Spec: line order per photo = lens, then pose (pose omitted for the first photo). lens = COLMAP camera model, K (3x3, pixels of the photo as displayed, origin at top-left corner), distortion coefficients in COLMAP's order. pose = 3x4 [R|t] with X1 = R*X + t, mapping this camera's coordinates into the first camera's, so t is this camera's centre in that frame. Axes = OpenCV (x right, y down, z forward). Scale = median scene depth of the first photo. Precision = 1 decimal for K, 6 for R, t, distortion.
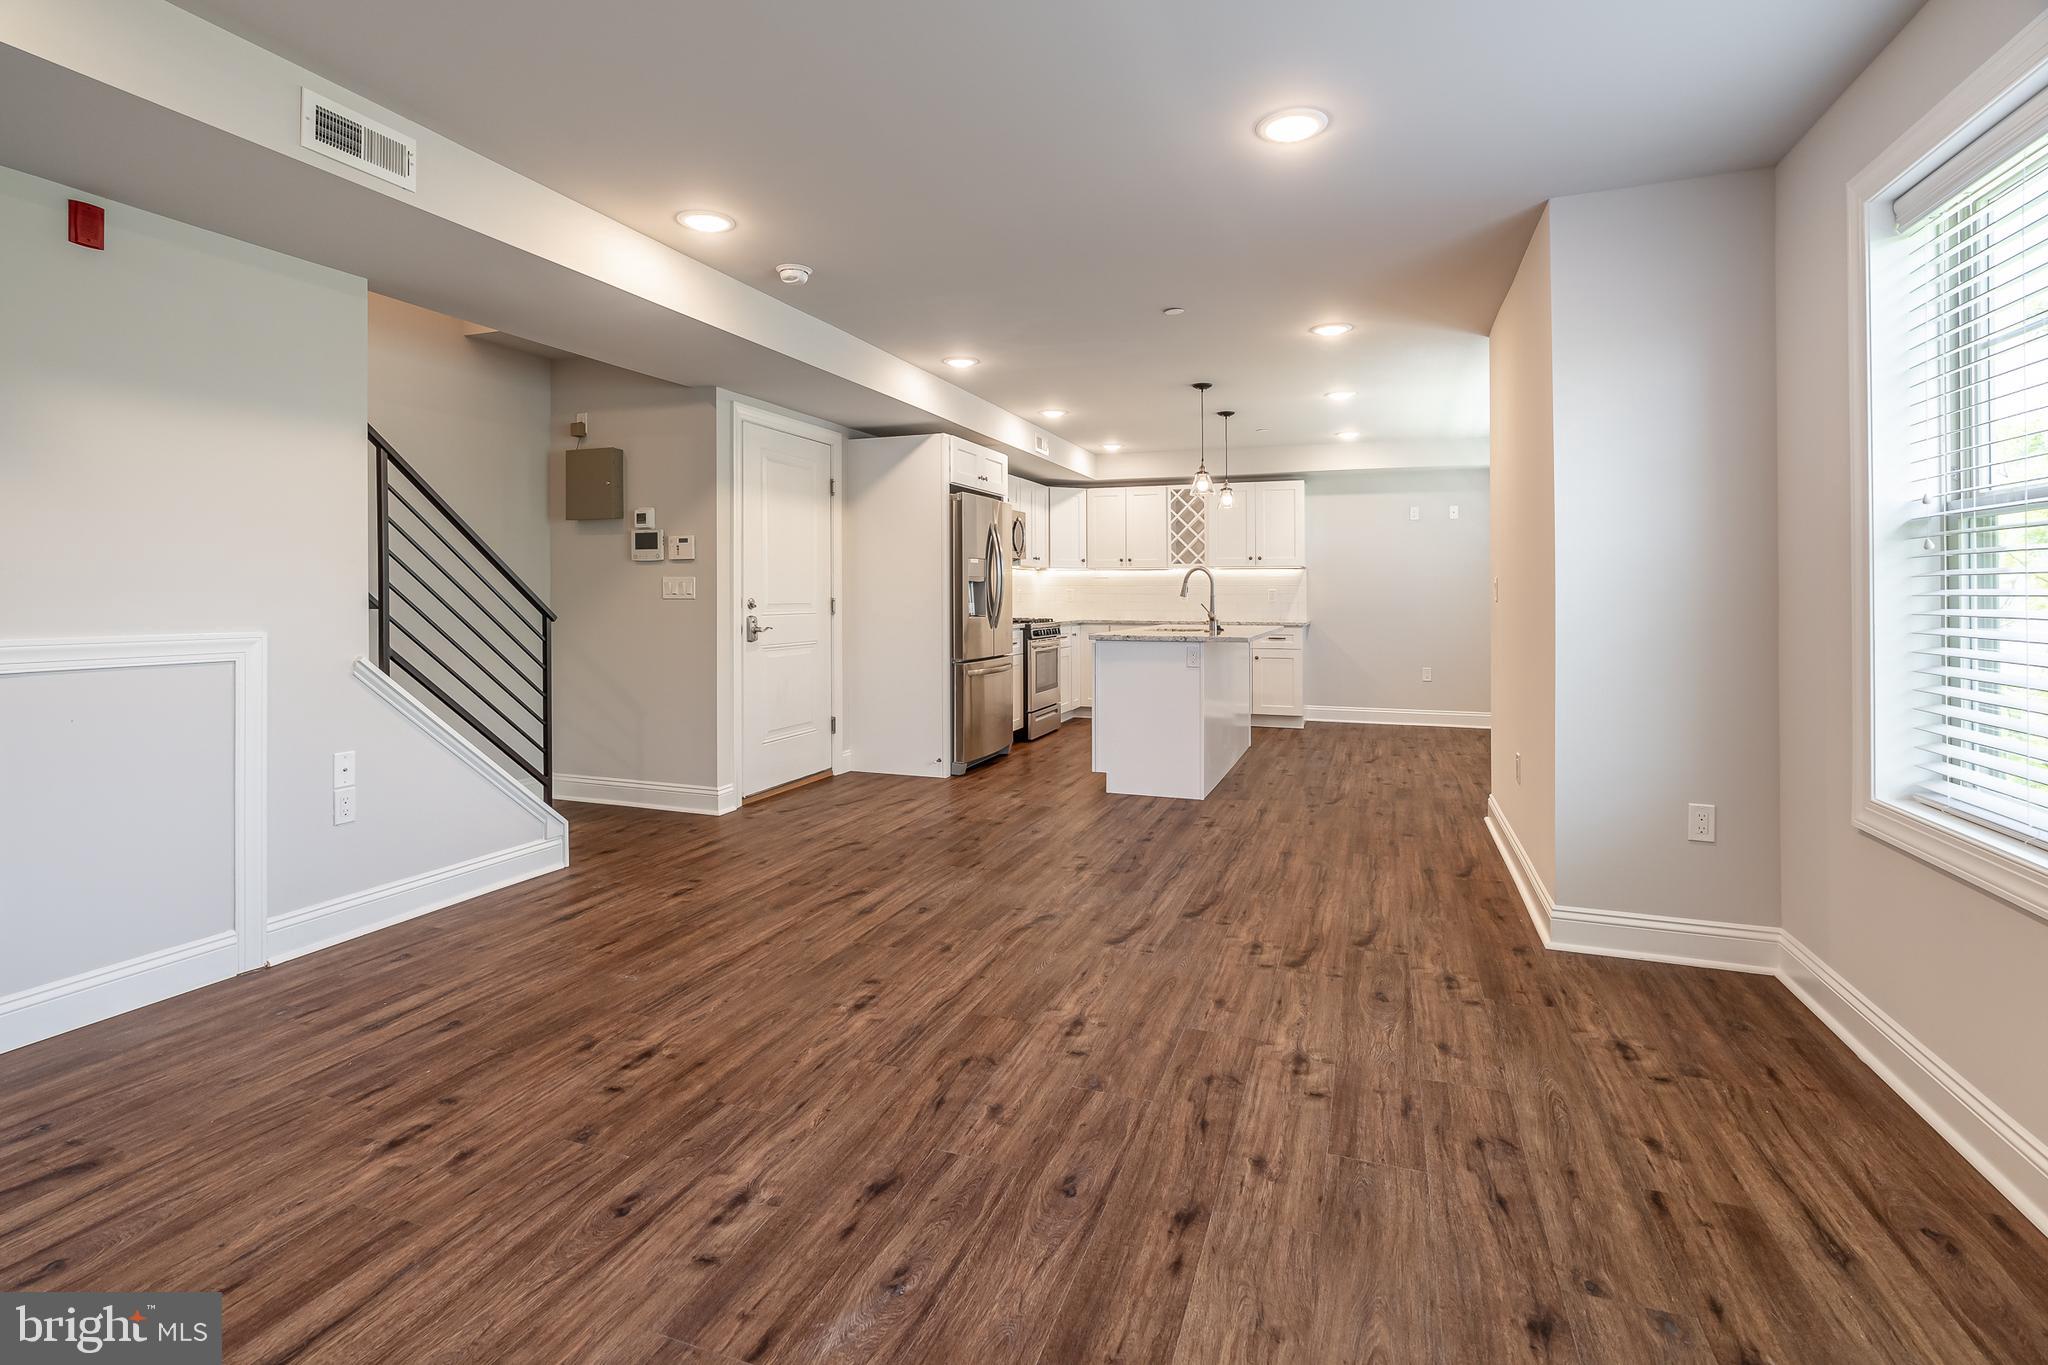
lens RADIAL K [[953.5, 0, 1004.2], [0, 953.5, 590.5], [0, 0, 1]] dist [0.000832, -0.000538]
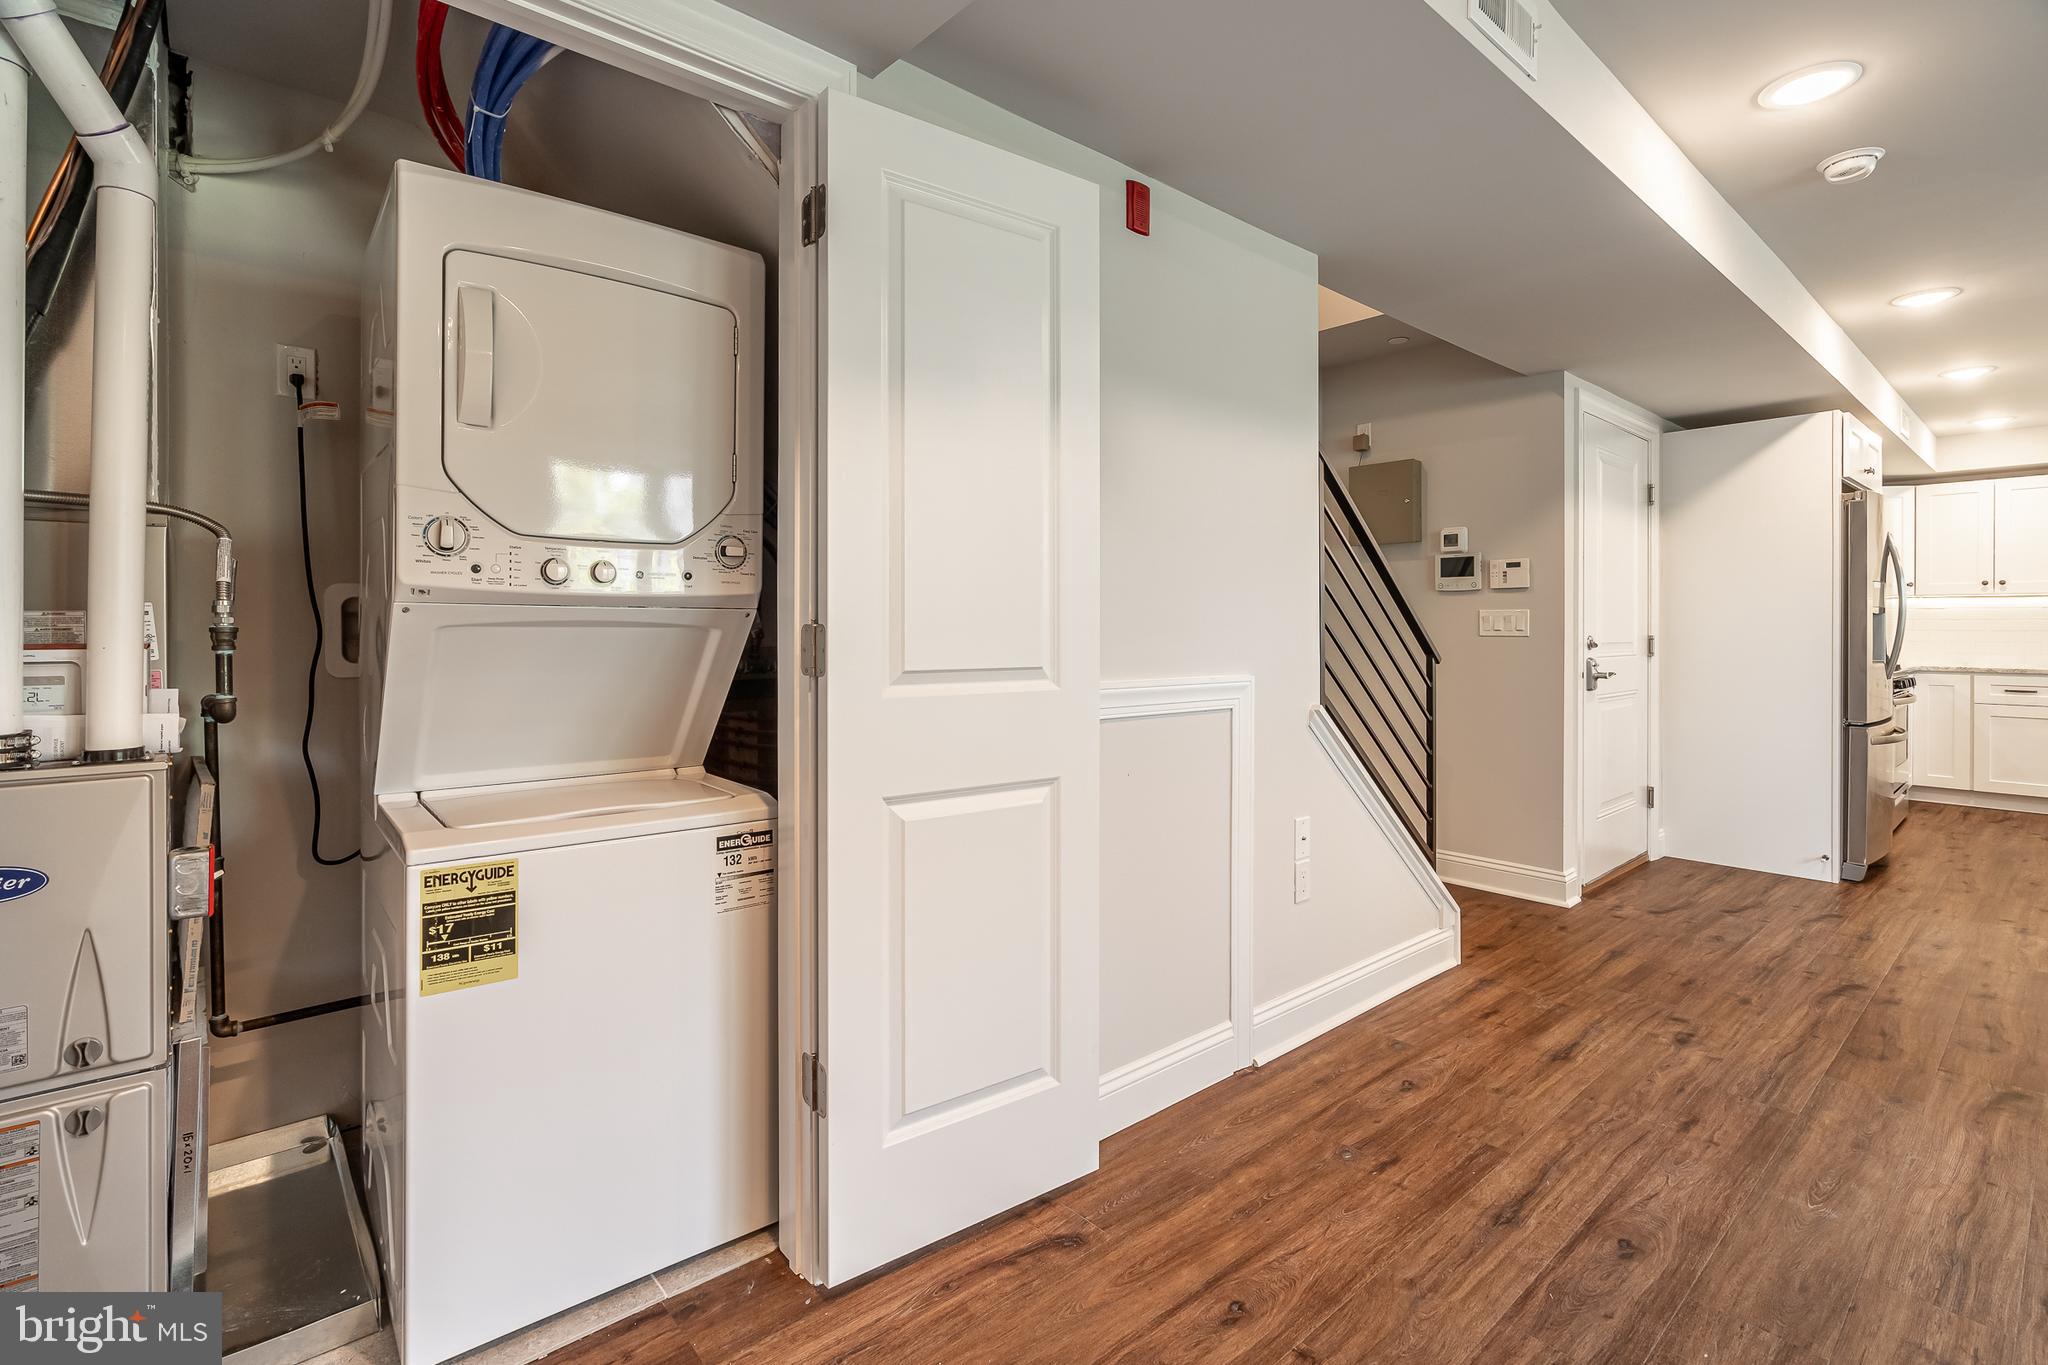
lens RADIAL K [[953.5, 0, 1048.5], [0, 953.5, 636.6], [0, 0, 1]] dist [0.000832, -0.000538]
pose [[0.884510, 0.005107, -0.466493, -0.310220], [0.000461, 0.999930, 0.011822, -0.000805], [0.466520, -0.010672, 0.884446, 0.092246]]
